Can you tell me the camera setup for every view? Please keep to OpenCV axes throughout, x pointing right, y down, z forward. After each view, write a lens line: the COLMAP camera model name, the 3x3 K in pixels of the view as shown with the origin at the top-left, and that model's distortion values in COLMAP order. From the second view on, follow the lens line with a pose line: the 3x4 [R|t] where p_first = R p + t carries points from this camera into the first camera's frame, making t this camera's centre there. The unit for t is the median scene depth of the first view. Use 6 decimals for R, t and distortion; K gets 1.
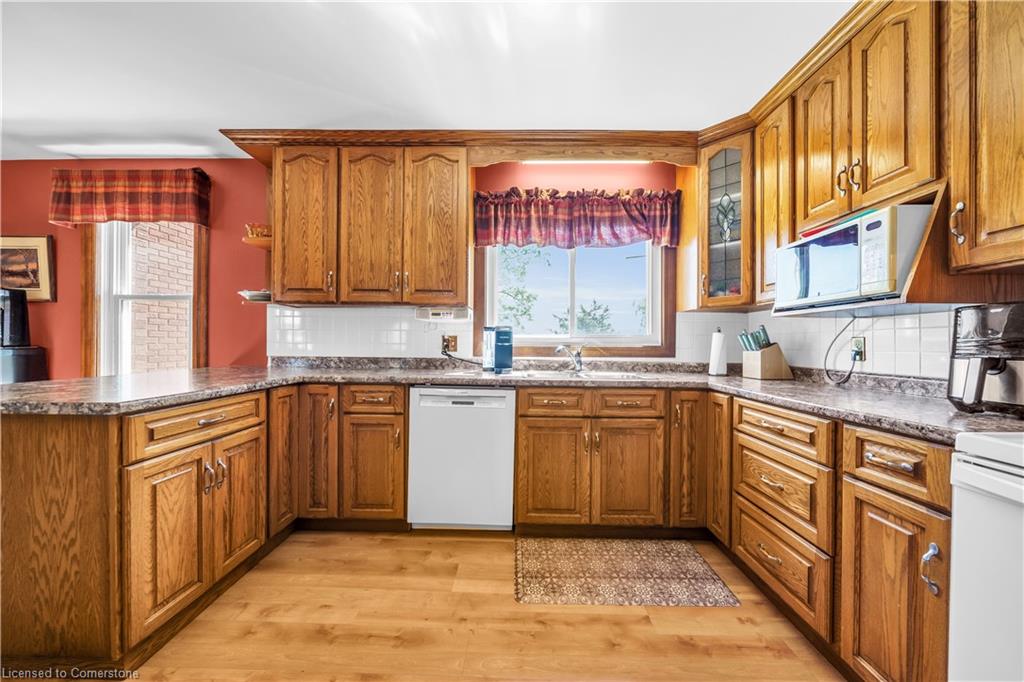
lens RADIAL K [[351.4, 0, 514.2], [0, 351.4, 344.2], [0, 0, 1]] dist [-0.005718, -0.000074]
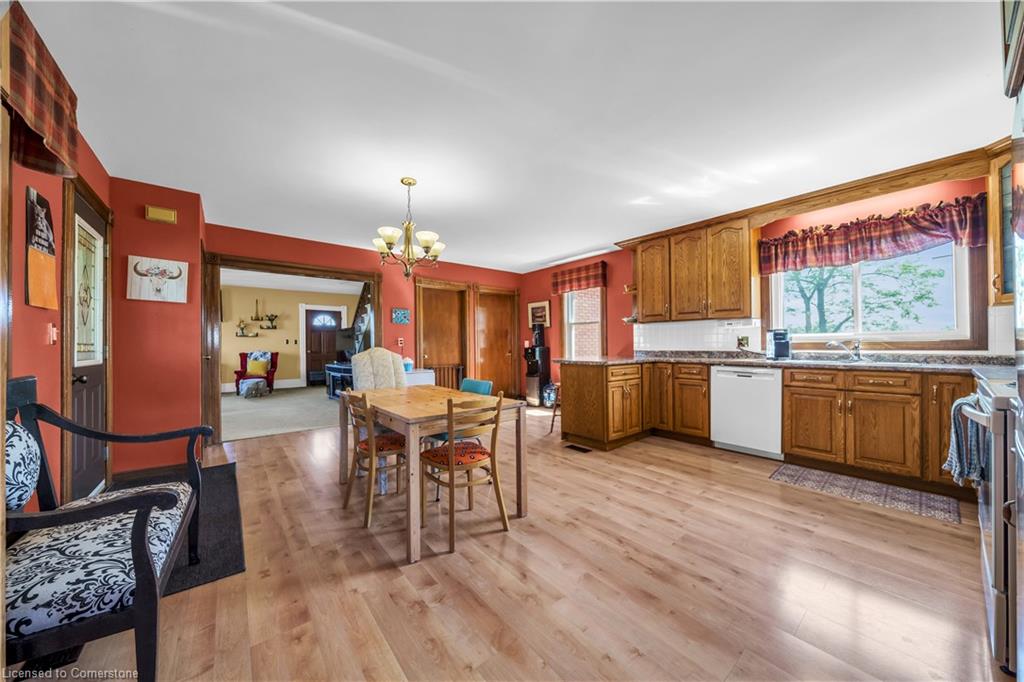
lens RADIAL K [[351.4, 0, 514.2], [0, 351.4, 344.2], [0, 0, 1]] dist [-0.005718, -0.000074]
pose [[0.646322, -0.016408, -0.762888, 0.379027], [0.014076, 0.999855, -0.009579, 0.010748], [0.762935, -0.004547, 0.646460, -0.835032]]
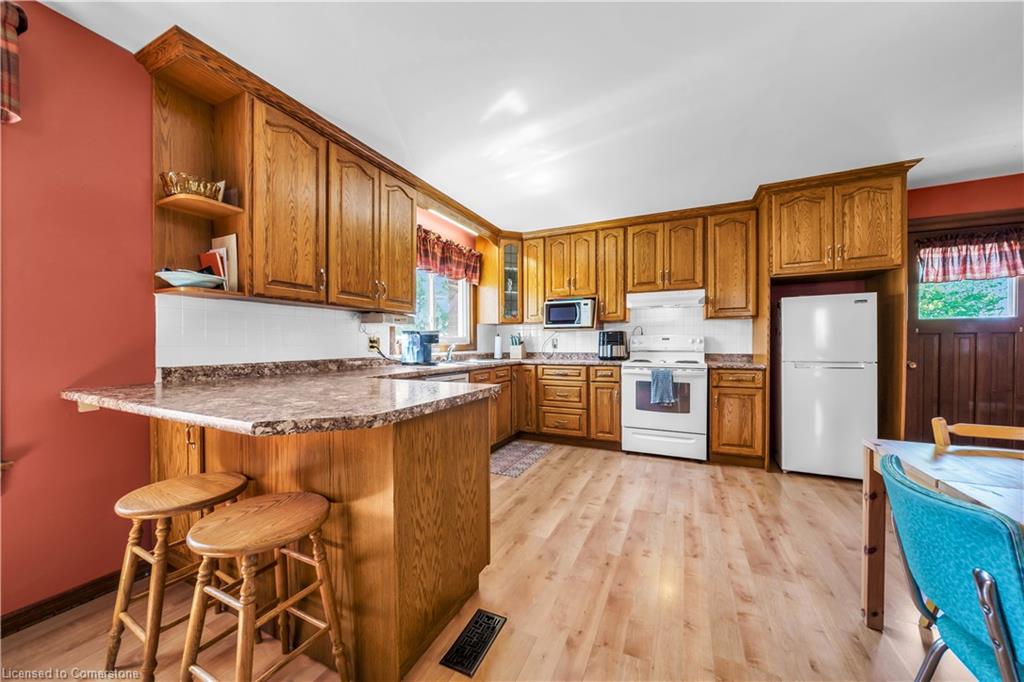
lens RADIAL K [[359.2, 0, 512.0], [0, 359.2, 346.6], [0, 0, 1]] dist [-0.005550, 0.000024]
pose [[0.413016, -0.020832, 0.910486, -1.188804], [0.009396, 0.999783, 0.018613, -0.013316], [-0.910675, 0.000867, 0.413122, 0.140879]]
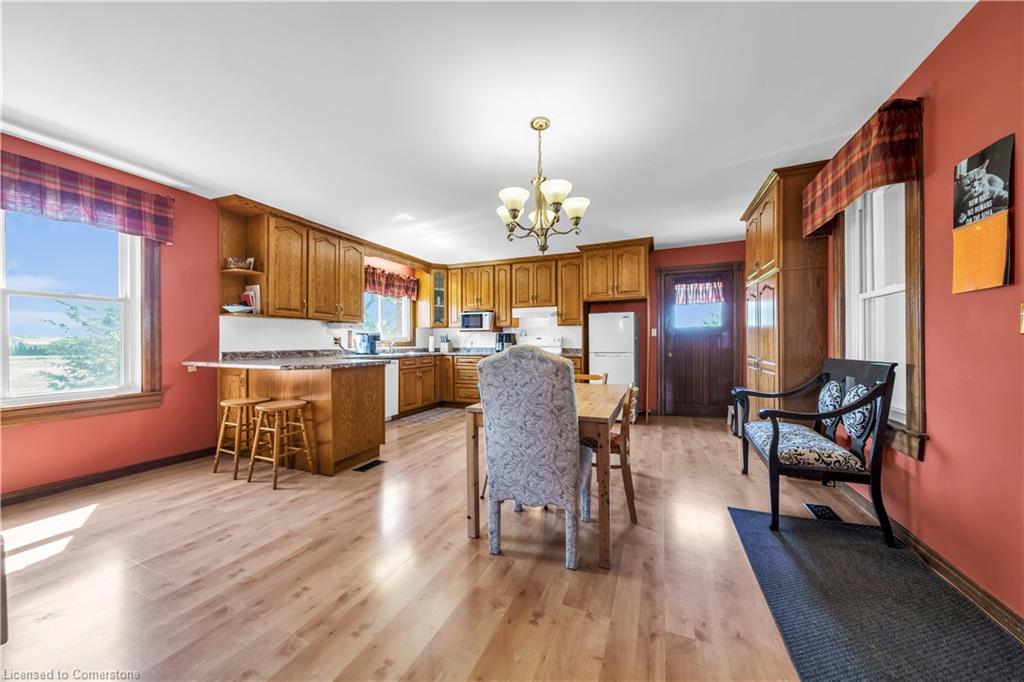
lens RADIAL K [[351.4, 0, 514.2], [0, 351.4, 344.2], [0, 0, 1]] dist [-0.005718, -0.000074]
pose [[0.364260, -0.016726, 0.931147, -1.752403], [0.006385, 0.999860, 0.015463, -0.010603], [-0.931275, 0.000313, 0.364316, -0.586101]]
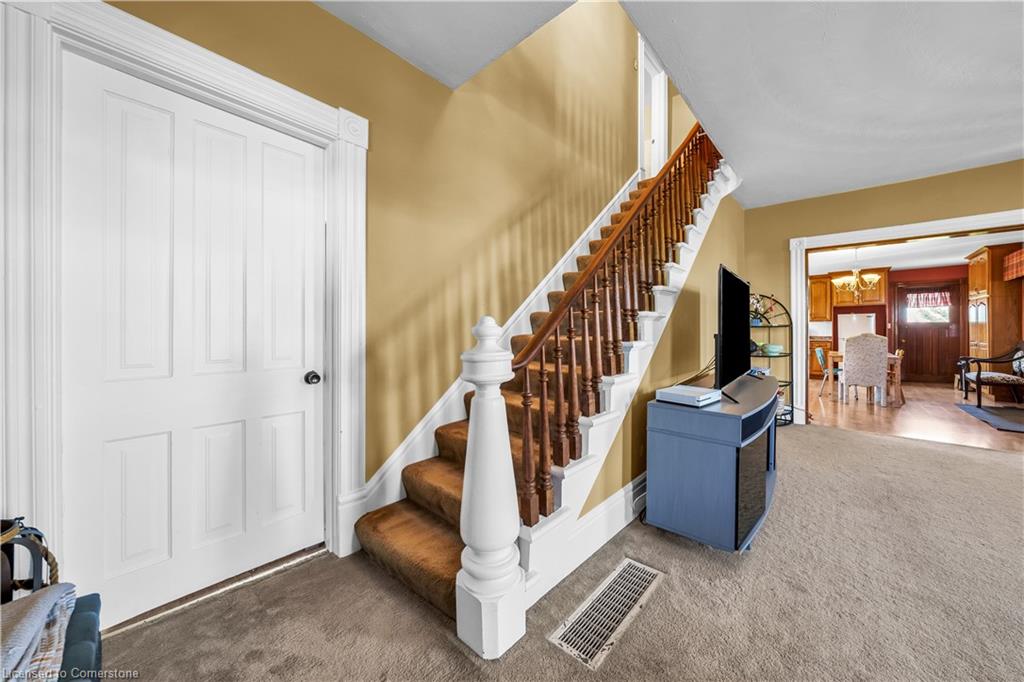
lens RADIAL K [[363.8, 0, 510.9], [0, 363.8, 332.7], [0, 0, 1]] dist [-0.001200, -0.000047]
pose [[0.654772, -0.010582, 0.755752, -4.426193], [0.007393, 0.999944, 0.007597, -0.033950], [-0.755790, 0.000613, 0.654814, -0.133227]]
